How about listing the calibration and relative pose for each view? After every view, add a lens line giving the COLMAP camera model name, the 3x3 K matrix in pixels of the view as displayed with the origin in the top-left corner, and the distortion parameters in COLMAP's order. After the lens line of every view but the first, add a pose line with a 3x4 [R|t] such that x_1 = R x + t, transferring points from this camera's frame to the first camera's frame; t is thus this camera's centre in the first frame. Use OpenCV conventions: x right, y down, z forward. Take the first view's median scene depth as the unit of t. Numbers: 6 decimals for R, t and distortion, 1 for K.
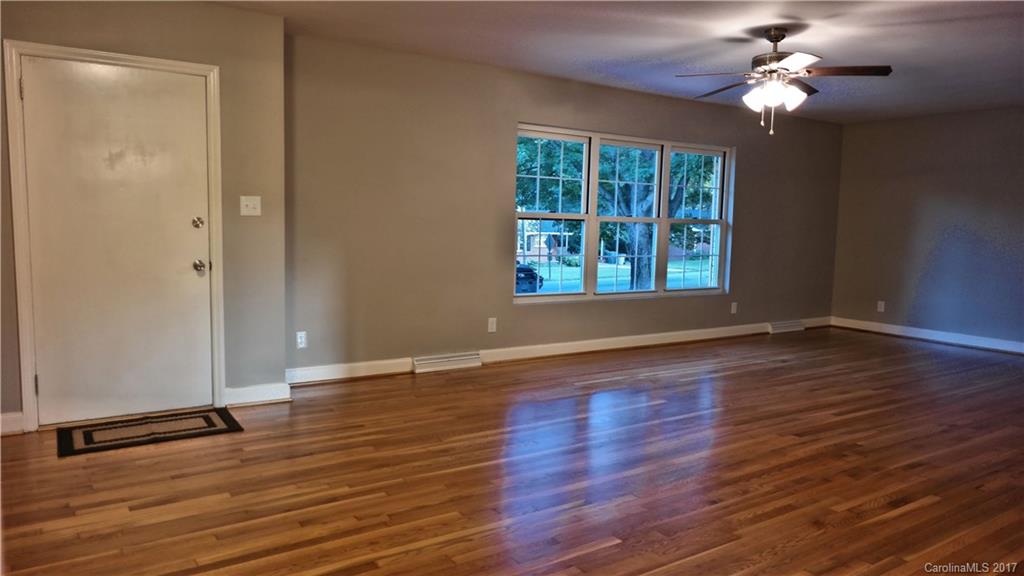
lens RADIAL K [[714.8, 0, 512.0], [0, 714.8, 288.0], [0, 0, 1]] dist [-0.007400, 0.010141]
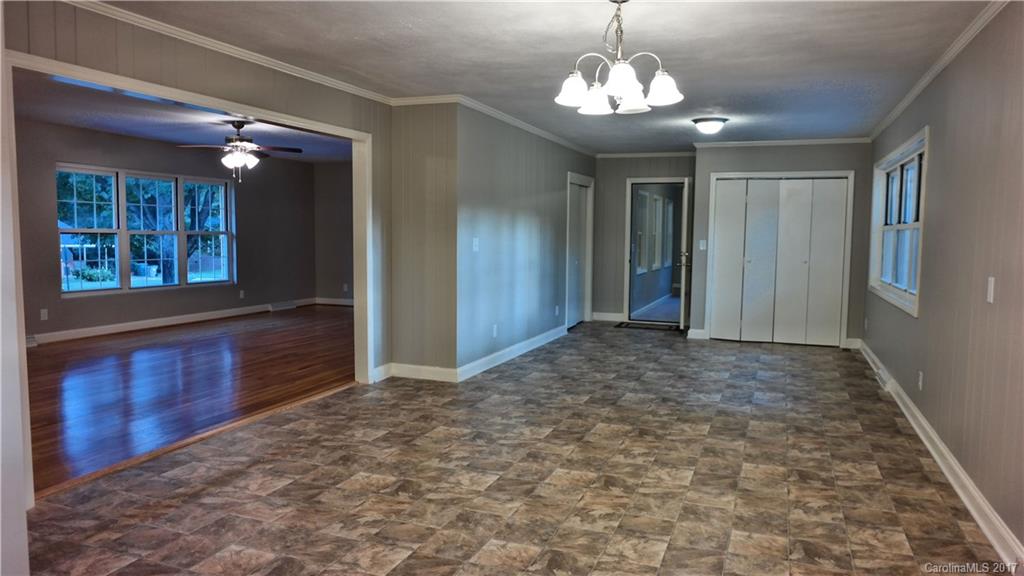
lens RADIAL K [[714.8, 0, 512.0], [0, 714.8, 288.0], [0, 0, 1]] dist [-0.007400, 0.010141]
pose [[0.814012, -0.062761, 0.577447, -0.074188], [0.069058, 0.997551, 0.011072, 0.042770], [-0.576728, 0.030865, 0.816353, -0.513553]]
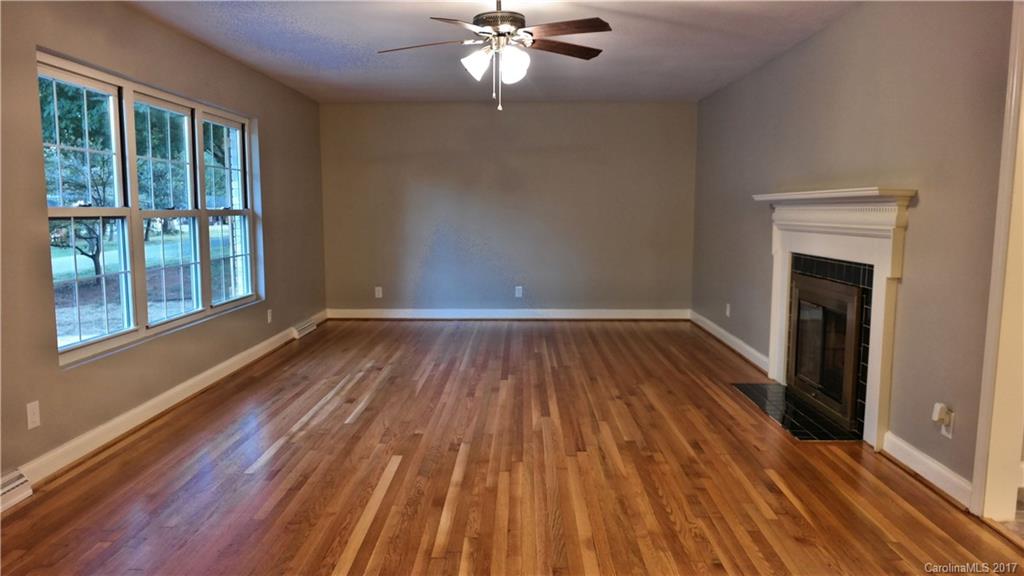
lens RADIAL K [[724.5, 0, 512.0], [0, 724.5, 288.0], [0, 0, 1]] dist [-0.001049, 0.001630]
pose [[0.575443, -0.118869, 0.809157, -0.231897], [0.097301, 0.992305, 0.076577, -0.047832], [-0.812033, 0.034666, 0.582581, 0.334550]]
